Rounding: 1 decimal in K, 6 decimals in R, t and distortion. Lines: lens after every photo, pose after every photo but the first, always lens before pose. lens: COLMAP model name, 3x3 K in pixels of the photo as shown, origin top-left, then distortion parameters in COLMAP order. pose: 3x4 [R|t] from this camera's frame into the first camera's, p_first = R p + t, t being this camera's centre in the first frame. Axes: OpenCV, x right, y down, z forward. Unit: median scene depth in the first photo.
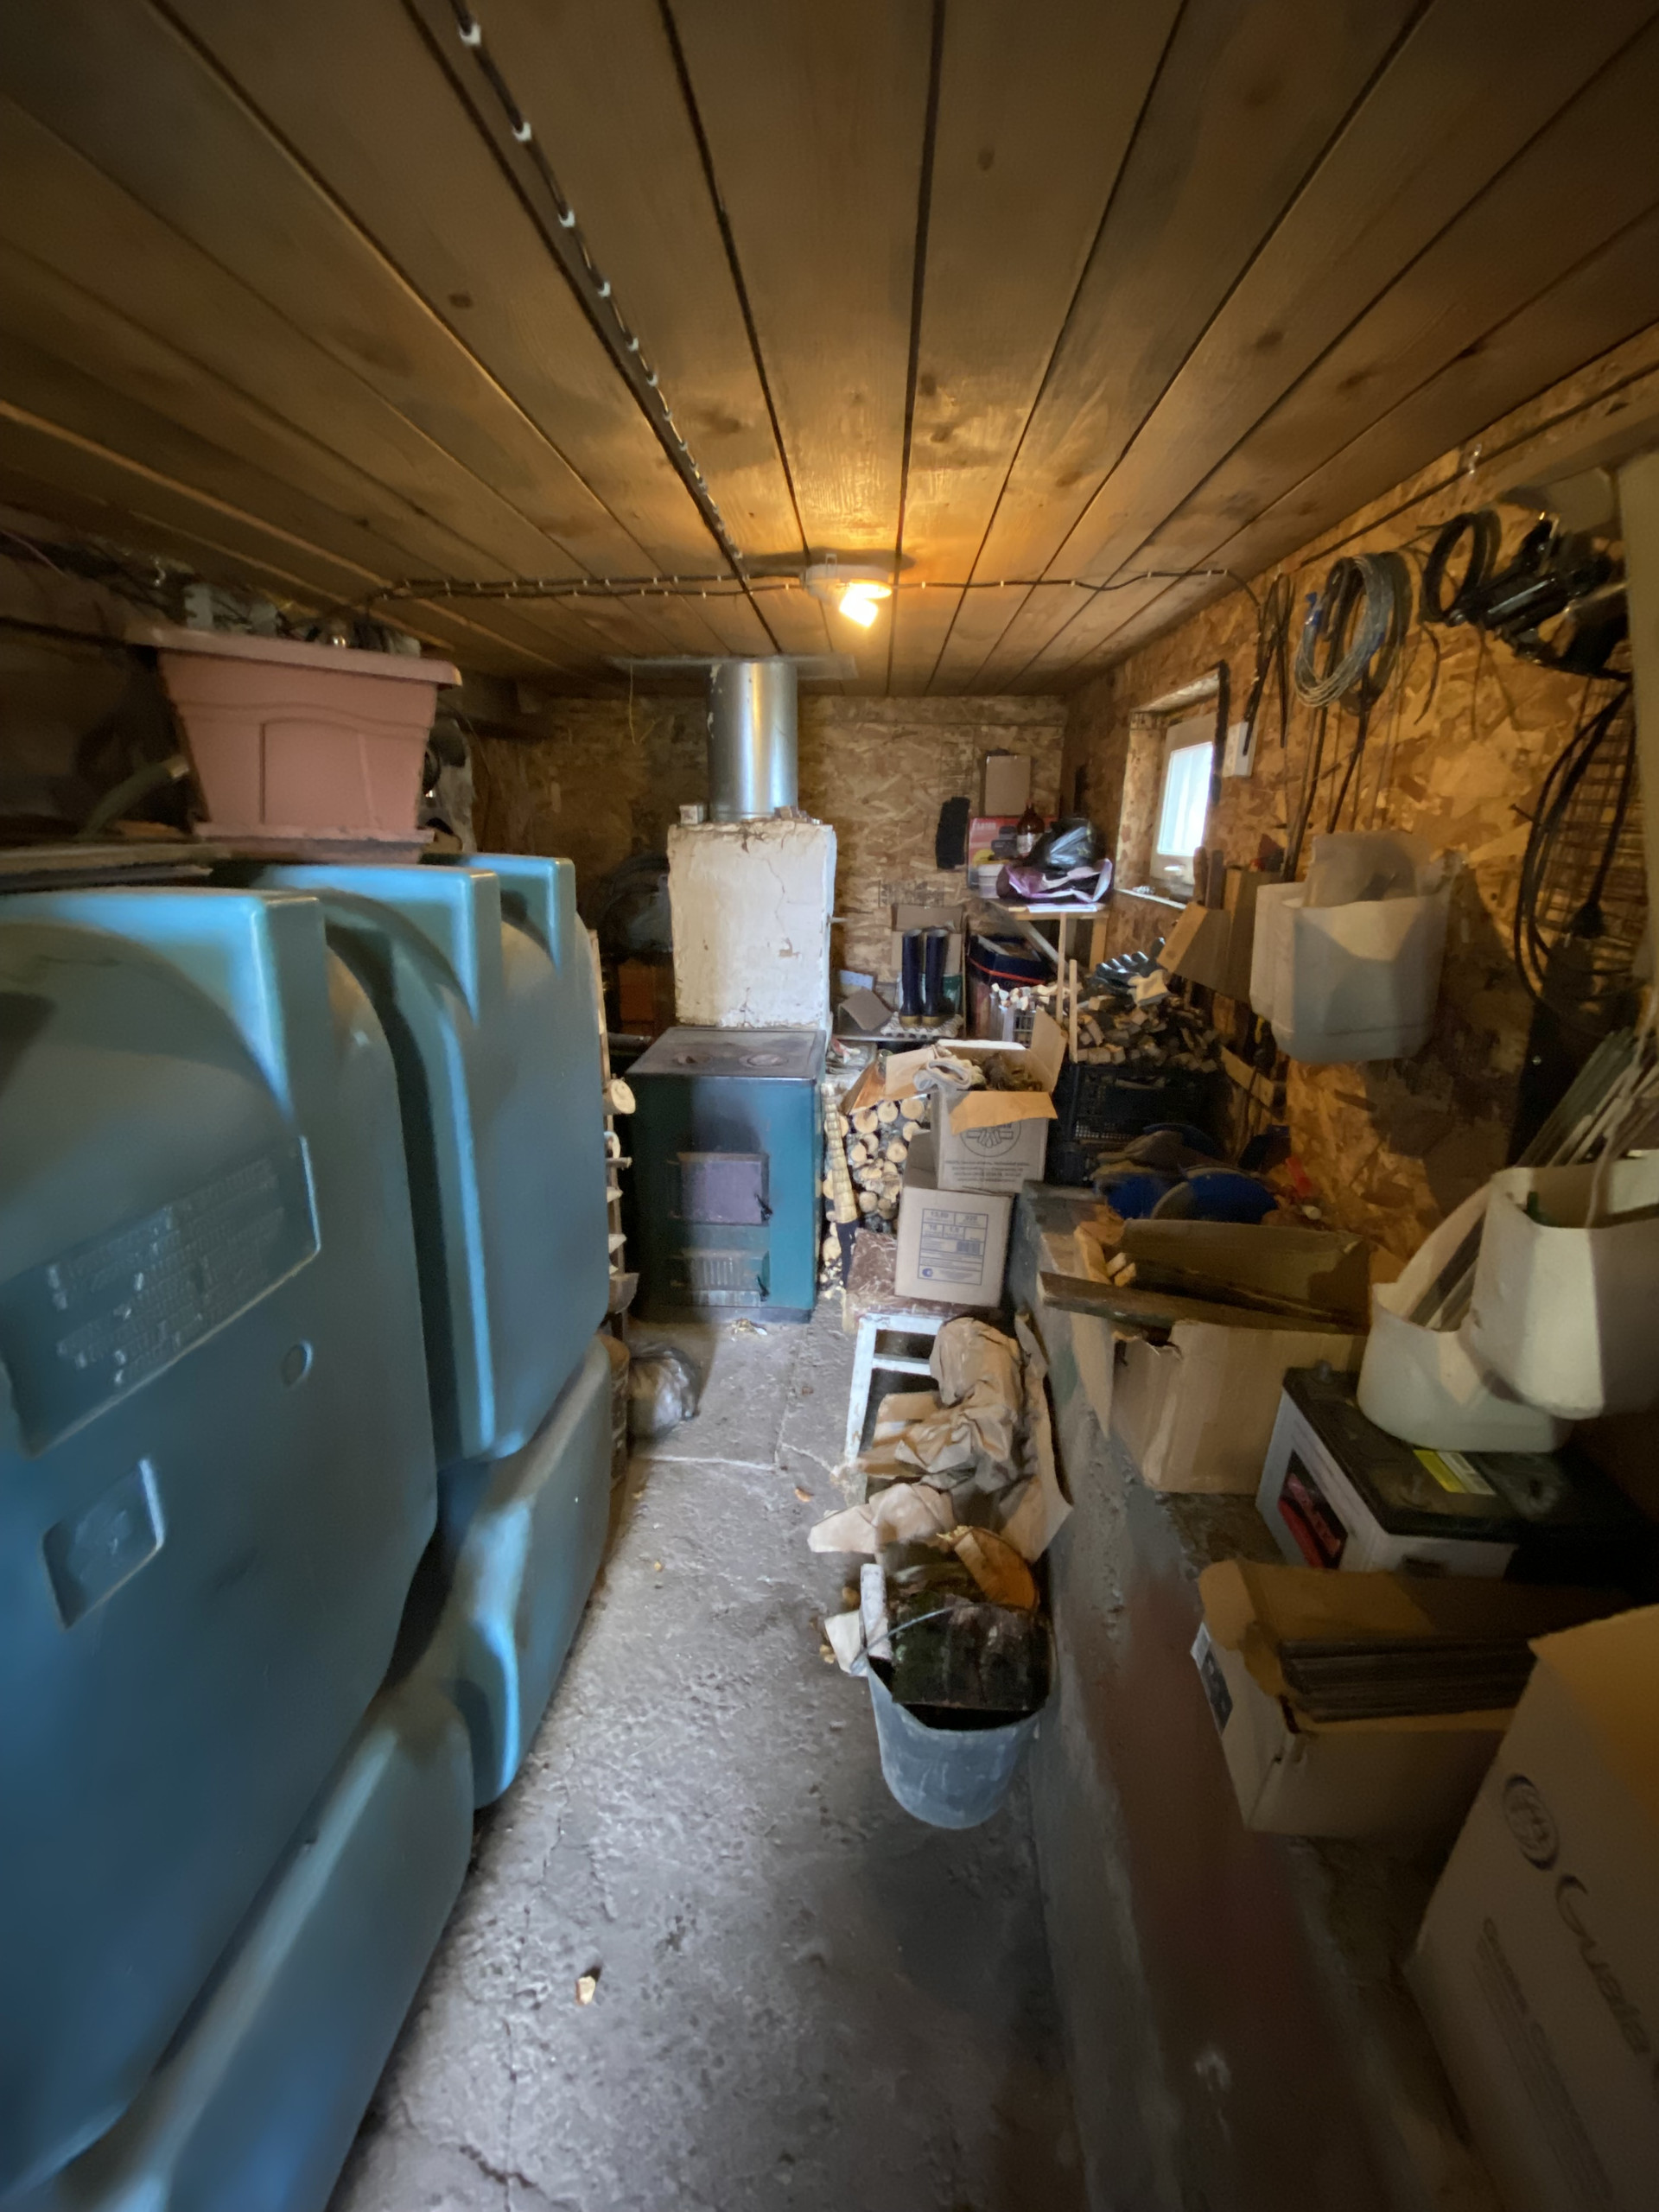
lens RADIAL K [[890.8, 0, 828.7], [0, 890.8, 1108.0], [0, 0, 1]] dist [0.008862, -0.015999]
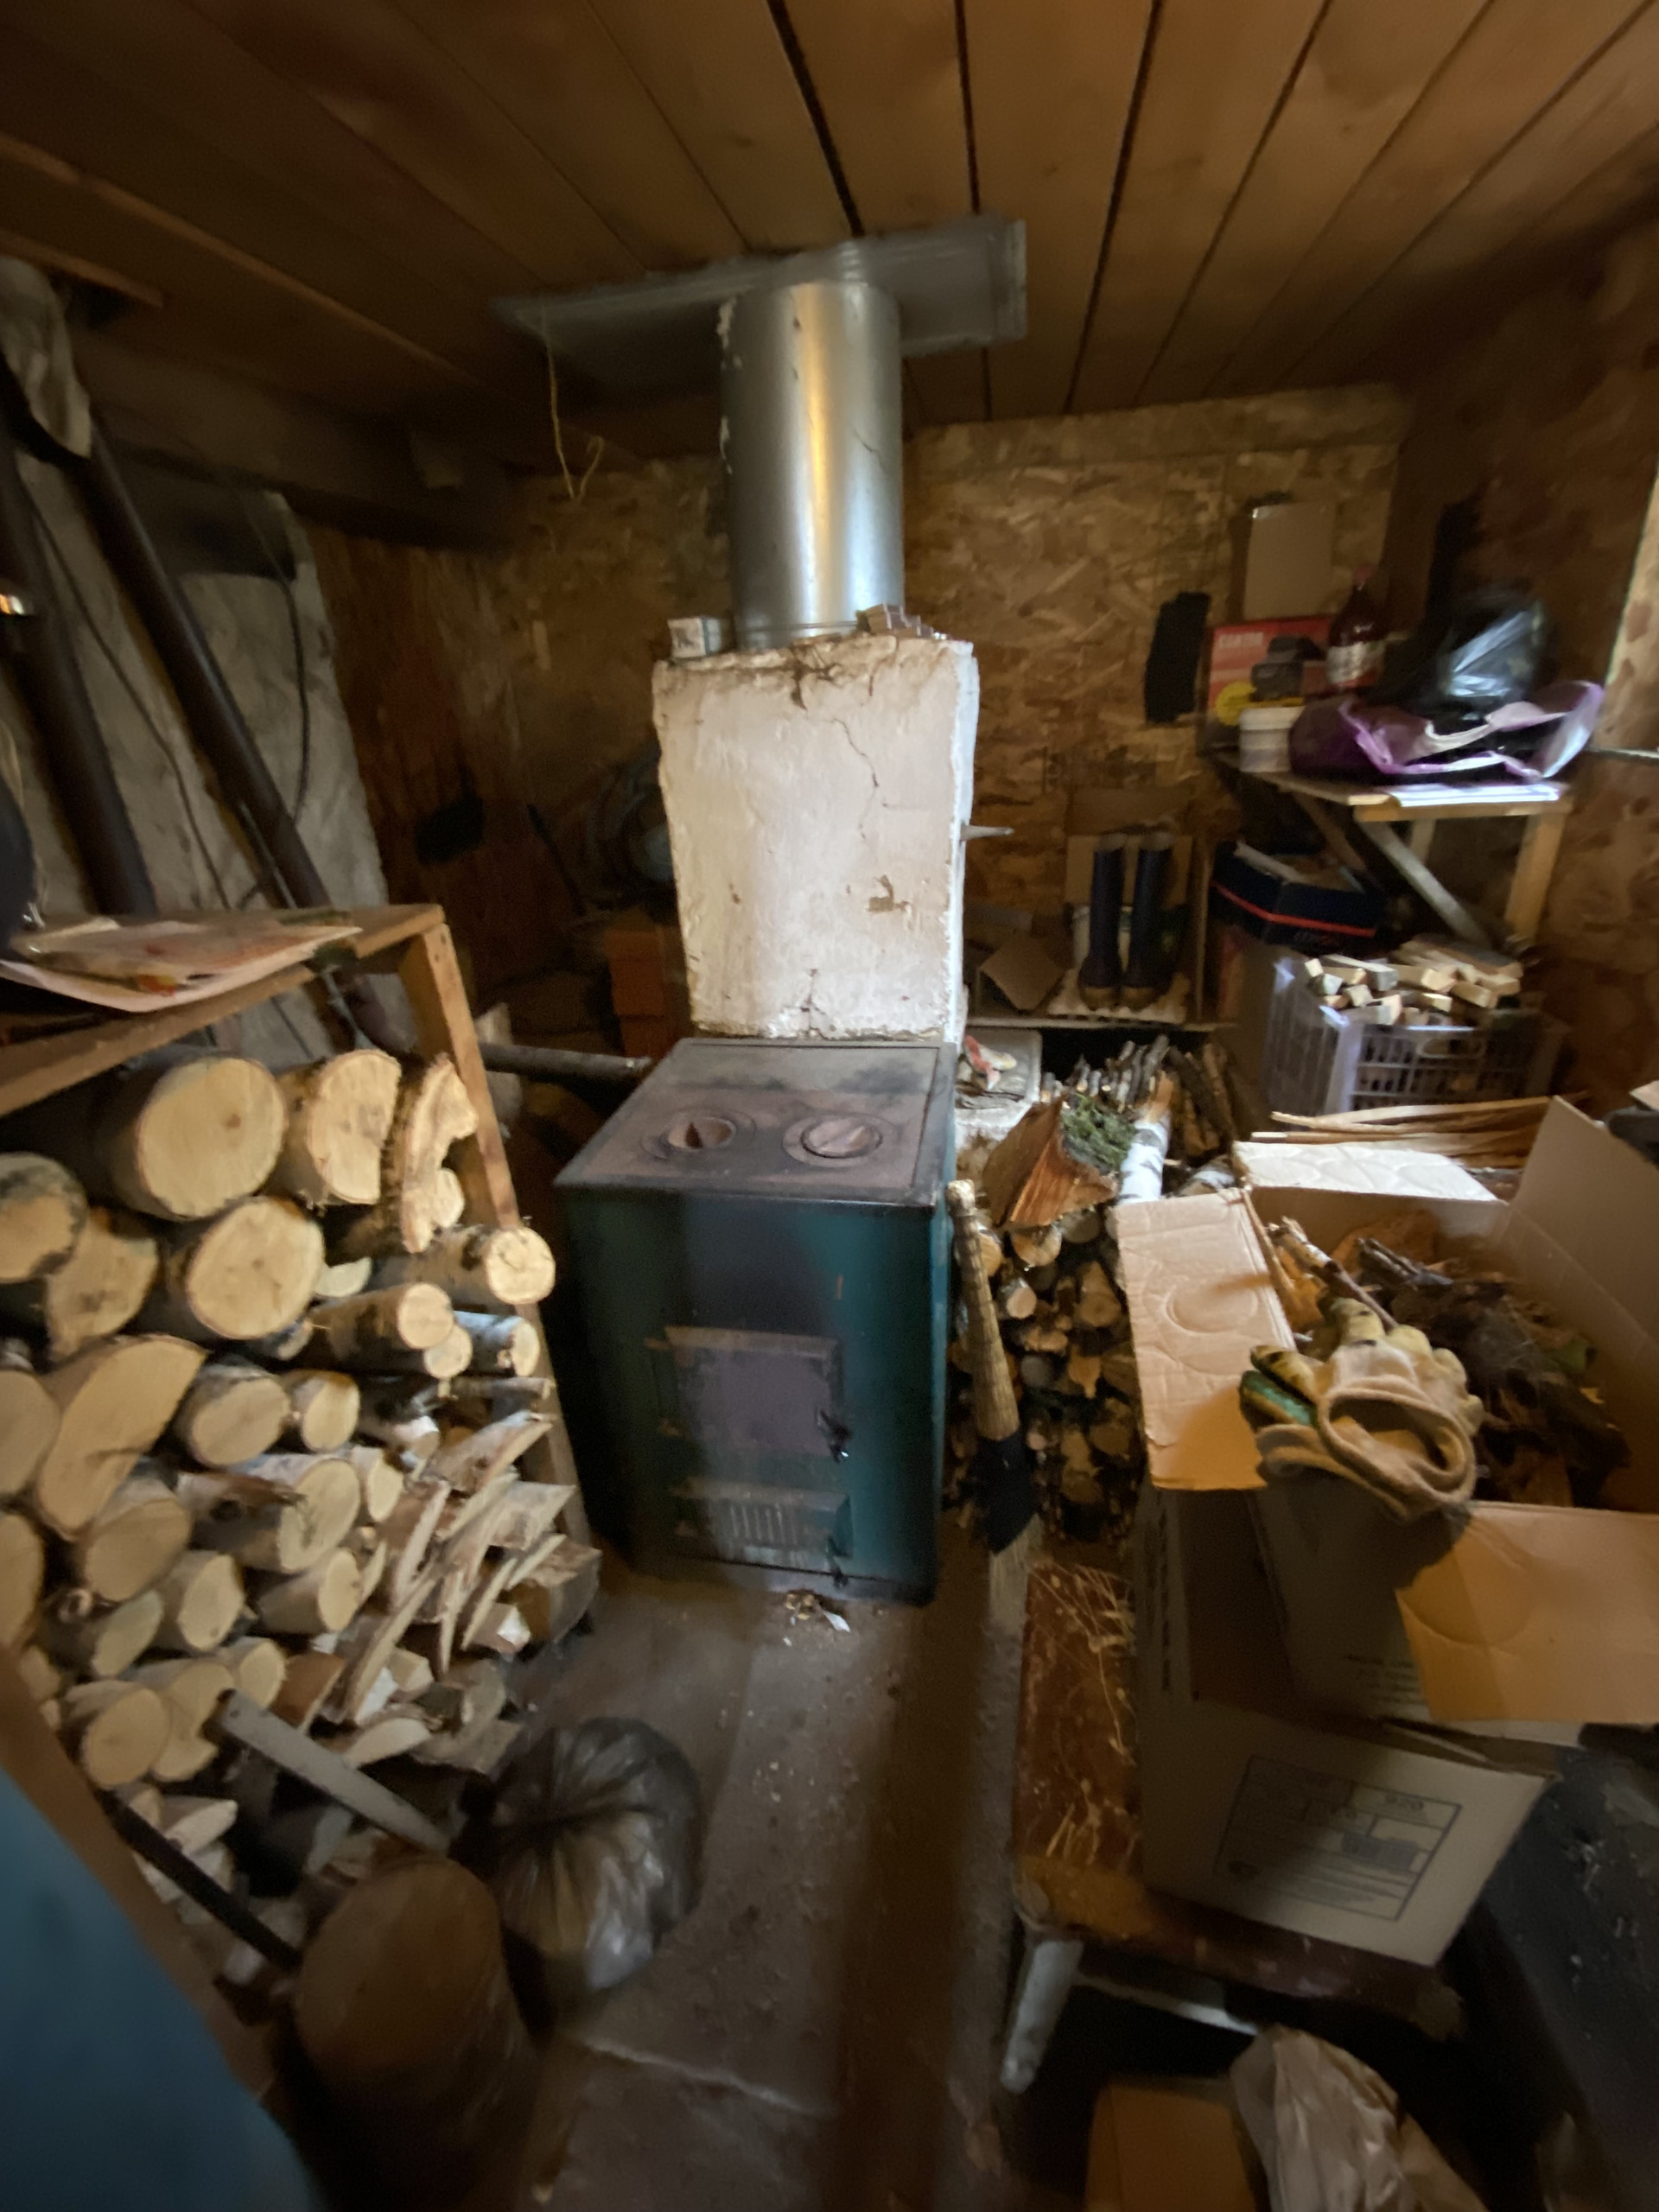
lens RADIAL K [[884.1, 0, 811.7], [0, 884.1, 1102.5], [0, 0, 1]] dist [-0.003416, -0.014669]
pose [[0.987936, 0.005518, -0.154762, -0.006656], [0.014544, 0.991642, 0.128197, -0.102736], [0.154176, -0.128901, 0.979599, 0.381866]]
